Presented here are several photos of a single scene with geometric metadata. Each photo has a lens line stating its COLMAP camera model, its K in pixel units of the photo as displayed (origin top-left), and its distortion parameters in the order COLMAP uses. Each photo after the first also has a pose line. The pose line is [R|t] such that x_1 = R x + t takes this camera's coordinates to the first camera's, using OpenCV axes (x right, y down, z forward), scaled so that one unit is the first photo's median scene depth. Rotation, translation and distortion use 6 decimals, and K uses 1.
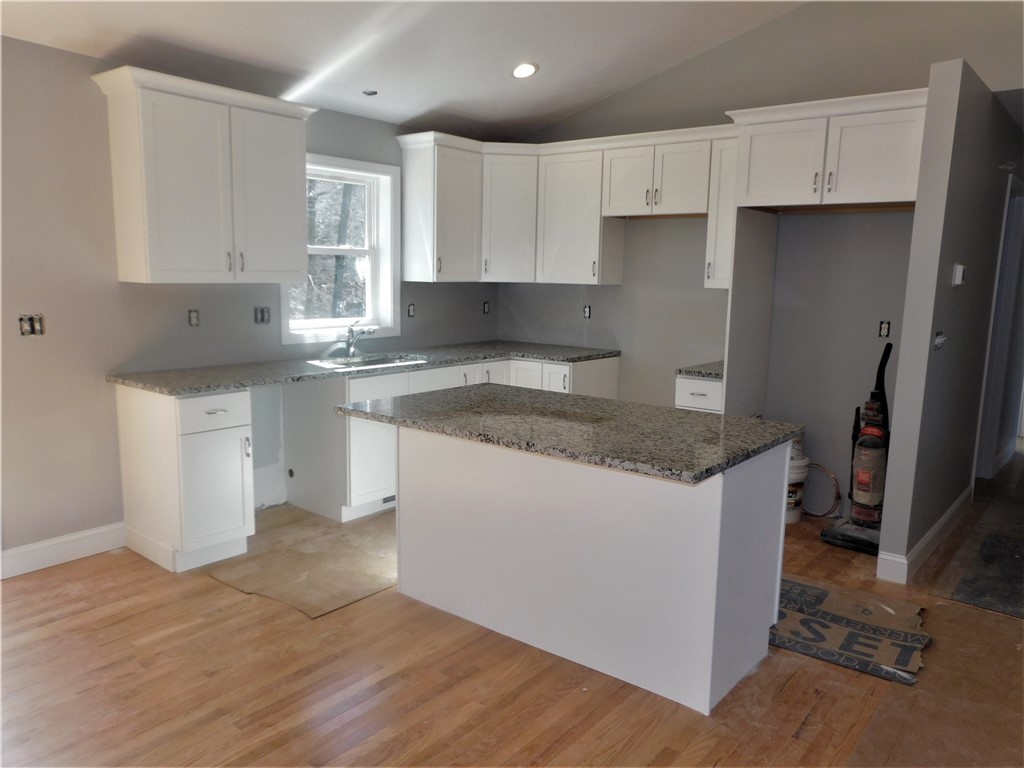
lens RADIAL K [[763.6, 0, 512.0], [0, 763.6, 384.0], [0, 0, 1]] dist [-0.040162, 0.090598]
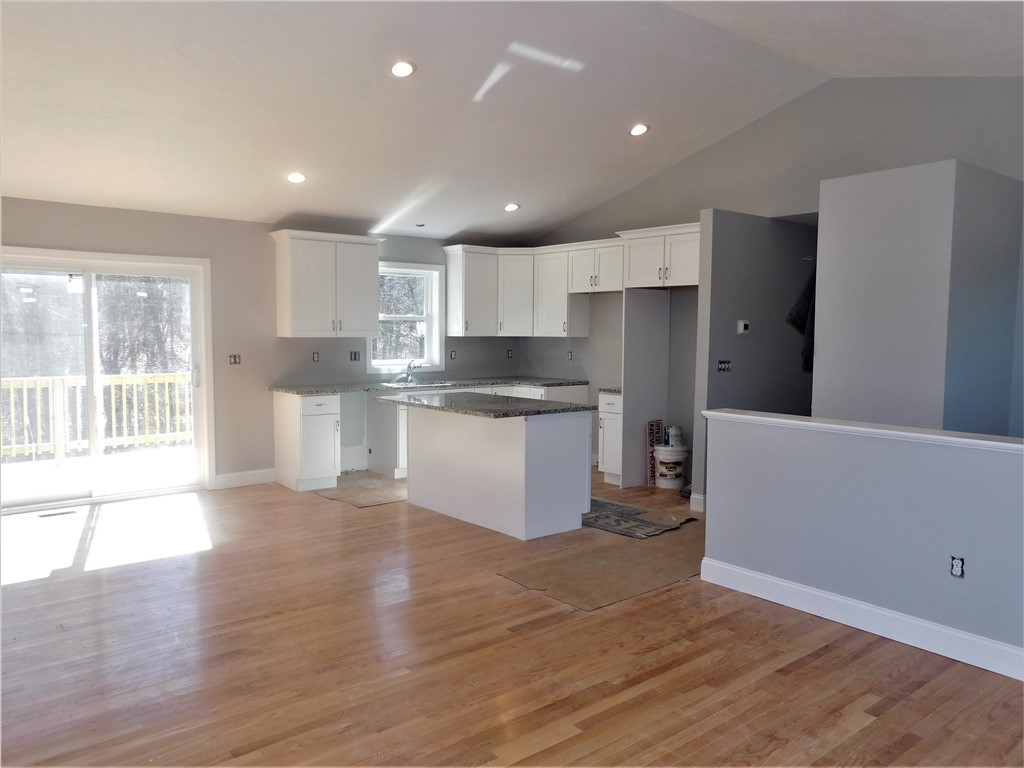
lens RADIAL K [[763.6, 0, 512.0], [0, 763.6, 384.0], [0, 0, 1]] dist [-0.040162, 0.090598]
pose [[0.979159, 0.001051, -0.203093, 0.355482], [-0.017174, 0.996833, -0.077643, 0.096327], [0.202369, 0.079512, 0.976076, -0.581343]]
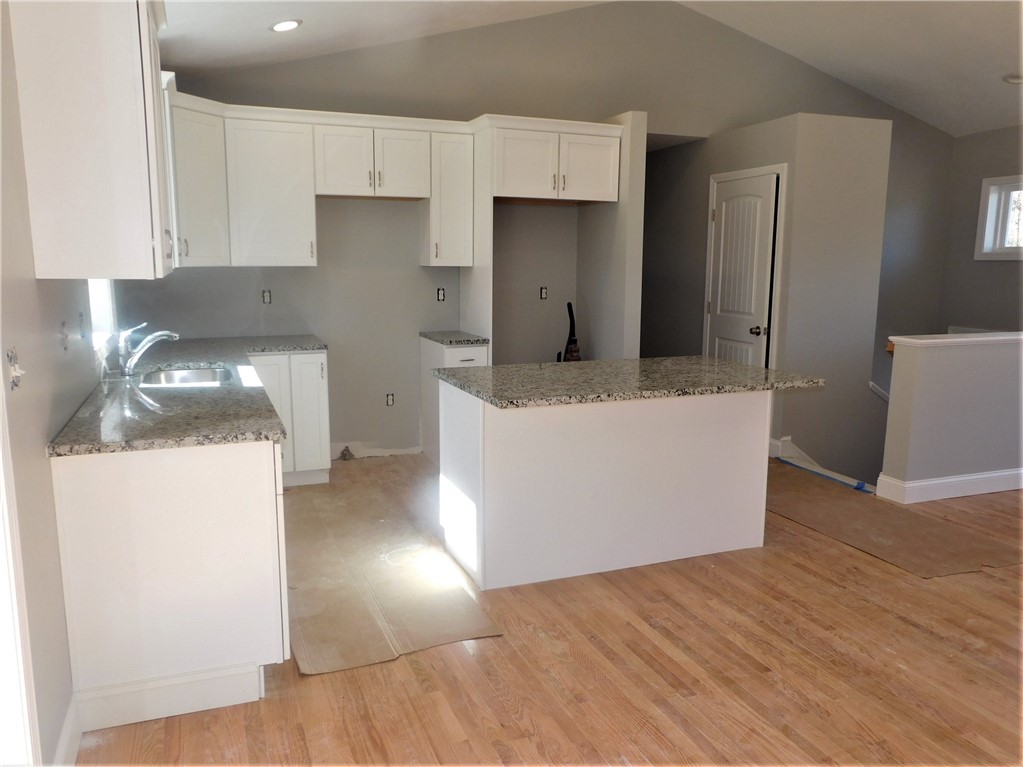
lens RADIAL K [[794.7, 0, 511.5], [0, 794.7, 383.5], [0, 0, 1]] dist [-0.037461, 0.110960]
pose [[0.493685, -0.152913, 0.856092, -0.715125], [0.130596, 0.986292, 0.100858, -0.060790], [-0.859779, 0.062010, 0.506887, 0.335560]]
